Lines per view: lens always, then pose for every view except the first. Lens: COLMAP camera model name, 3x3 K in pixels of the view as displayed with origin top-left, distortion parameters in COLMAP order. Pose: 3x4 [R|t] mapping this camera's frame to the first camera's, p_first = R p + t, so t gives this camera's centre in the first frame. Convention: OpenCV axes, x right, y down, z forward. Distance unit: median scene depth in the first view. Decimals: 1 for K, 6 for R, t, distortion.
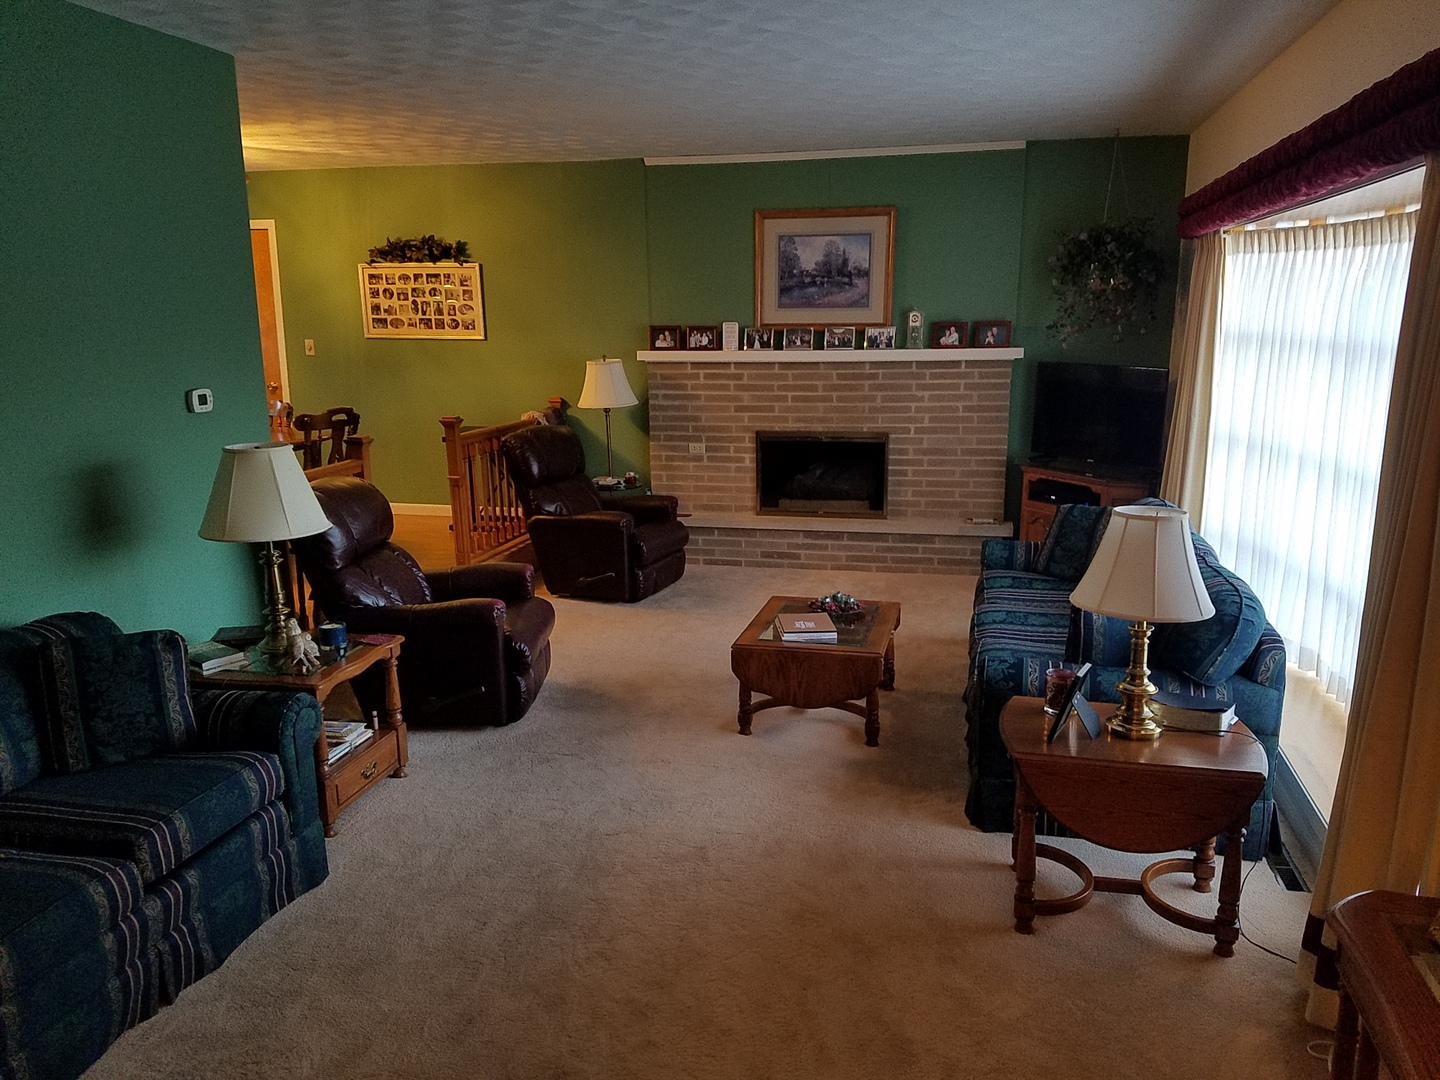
lens RADIAL K [[1105.0, 0, 722.5], [0, 1105.0, 546.6], [0, 0, 1]] dist [0.037642, -0.031259]
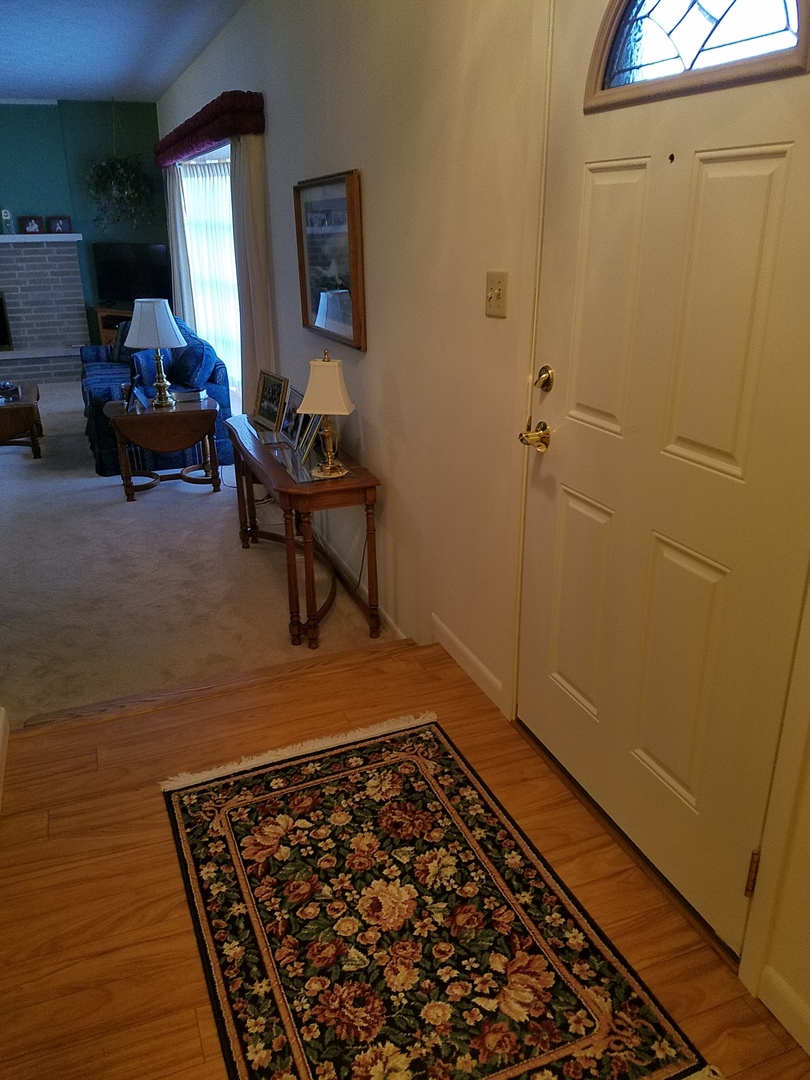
lens RADIAL K [[828.7, 0, 409.0], [0, 828.7, 534.9], [0, 0, 1]] dist [0.037642, -0.031259]
pose [[0.819072, -0.207868, 0.534708, -0.096276], [0.123601, 0.974100, 0.189348, 0.091096], [-0.560218, -0.088999, 0.823550, -0.371230]]
